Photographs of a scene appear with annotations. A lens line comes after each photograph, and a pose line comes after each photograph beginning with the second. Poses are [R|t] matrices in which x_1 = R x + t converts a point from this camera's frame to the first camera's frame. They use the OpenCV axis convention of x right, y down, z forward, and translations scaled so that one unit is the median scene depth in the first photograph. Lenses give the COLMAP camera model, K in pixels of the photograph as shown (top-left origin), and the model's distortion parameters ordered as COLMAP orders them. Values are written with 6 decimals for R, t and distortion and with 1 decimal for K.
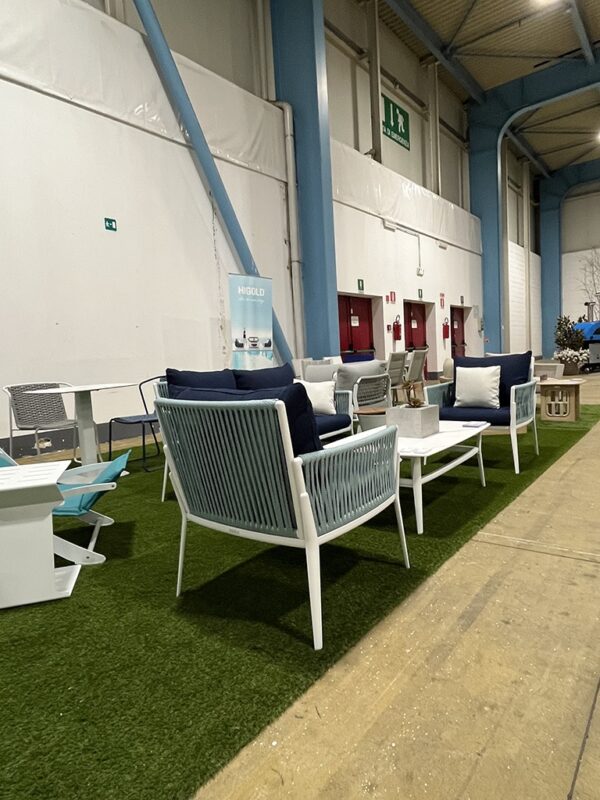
lens RADIAL K [[493.6, 0, 303.8], [0, 493.6, 400.0], [0, 0, 1]] dist [-0.005569, 0.004511]
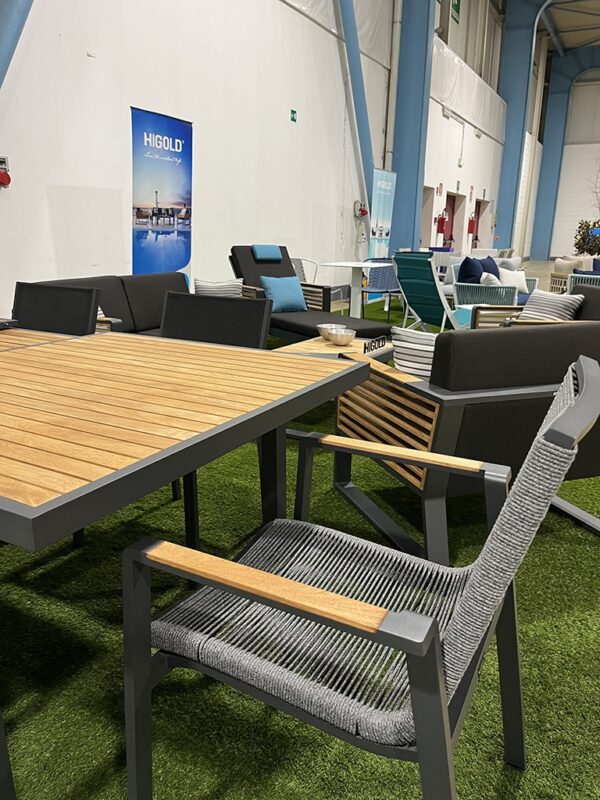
lens RADIAL K [[607.8, 0, 304.5], [0, 607.8, 405.1], [0, 0, 1]] dist [0.060344, -0.086830]
pose [[0.983288, 0.025991, 0.180192, -0.420121], [-0.057754, 0.983167, 0.173343, 0.035825], [-0.172653, -0.180852, 0.968237, -0.338771]]
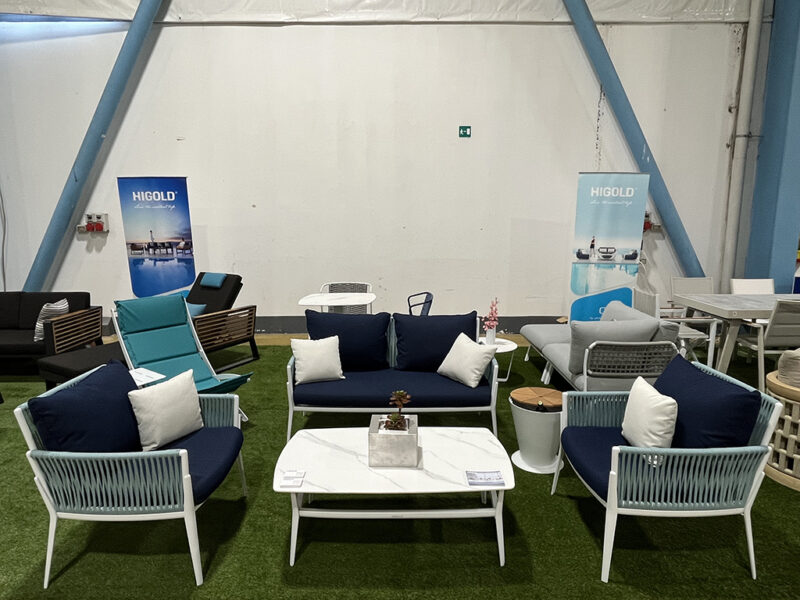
lens RADIAL K [[493.6, 0, 399.1], [0, 493.6, 295.9], [0, 0, 1]] dist [-0.005569, 0.004511]
pose [[0.611443, 0.180103, -0.770520, 0.272264], [-0.105082, 0.983610, 0.146524, -0.105801], [0.784280, -0.008623, 0.620346, 0.166432]]
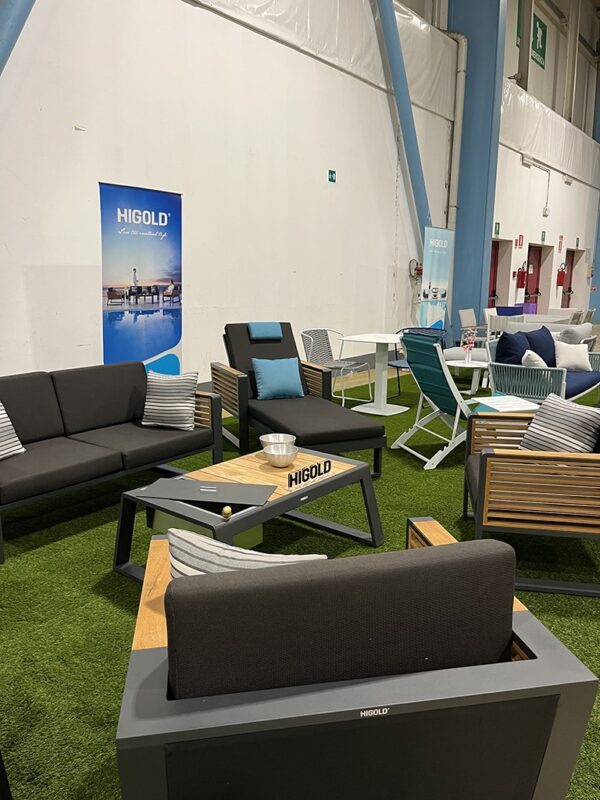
lens RADIAL K [[607.8, 0, 303.3], [0, 607.8, 402.7], [0, 0, 1]] dist [0.060344, -0.086830]
pose [[0.998273, 0.057748, 0.010806, -0.306356], [-0.058579, 0.992402, 0.108198, -0.007829], [-0.004476, -0.108644, 0.994071, -0.251041]]
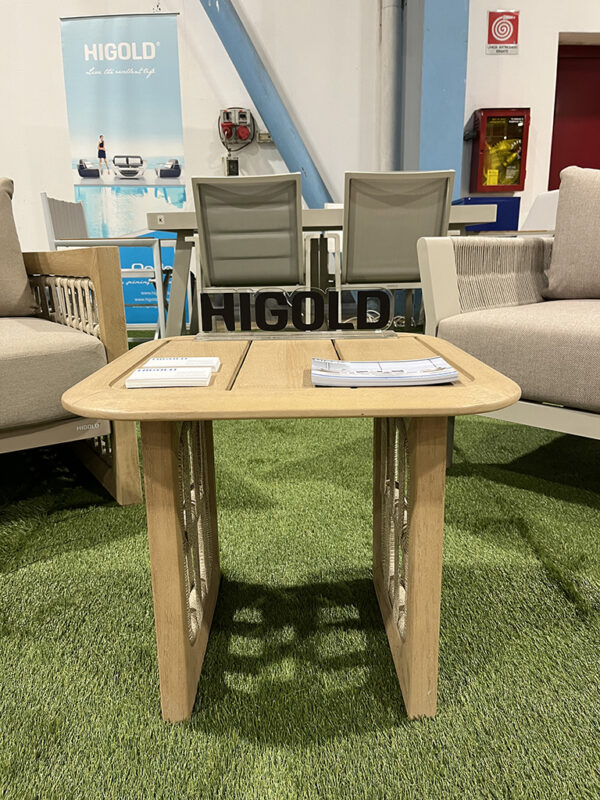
lens RADIAL K [[607.8, 0, 295.8], [0, 607.8, 403.1], [0, 0, 1]] dist [0.060344, -0.086830]
pose [[0.623338, 0.236932, -0.745193, 0.408180], [-0.088210, 0.968213, 0.234055, -0.038266], [0.776961, -0.080162, 0.624424, 0.587977]]
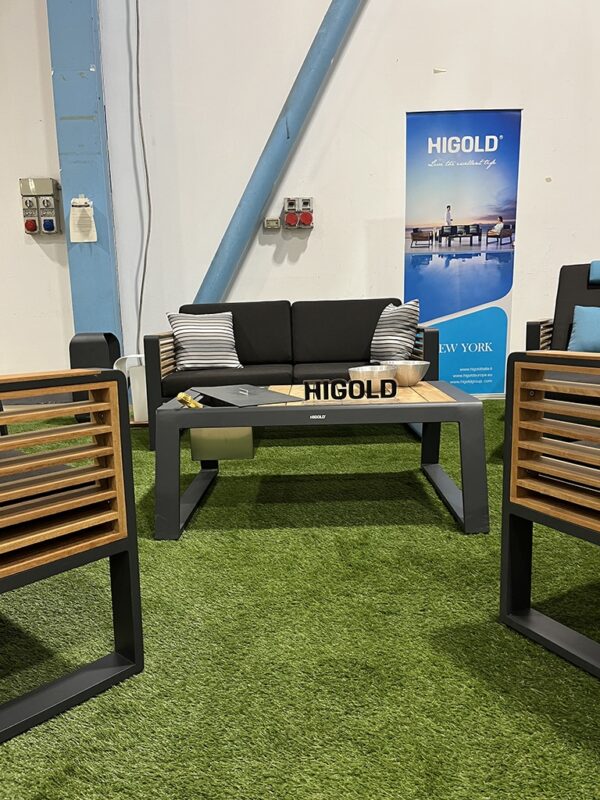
lens RADIAL K [[607.8, 0, 306.5], [0, 607.8, 408.2], [0, 0, 1]] dist [0.060344, -0.086830]
pose [[0.626324, 0.163541, -0.762215, -0.127510], [-0.079992, 0.986069, 0.145840, 0.039113], [0.775448, -0.030371, 0.630681, -0.090618]]
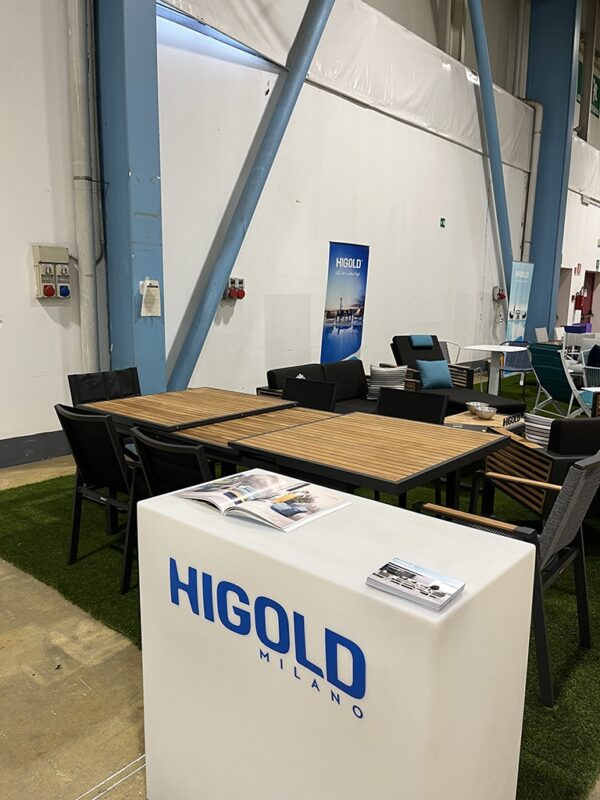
lens RADIAL K [[607.8, 0, 296.2], [0, 607.8, 401.7], [0, 0, 1]] dist [0.060344, -0.086830]
pose [[0.996042, 0.077851, -0.042901, -0.475103], [-0.074044, 0.993700, 0.084128, 0.014505], [0.049180, -0.080618, 0.995531, -0.510262]]
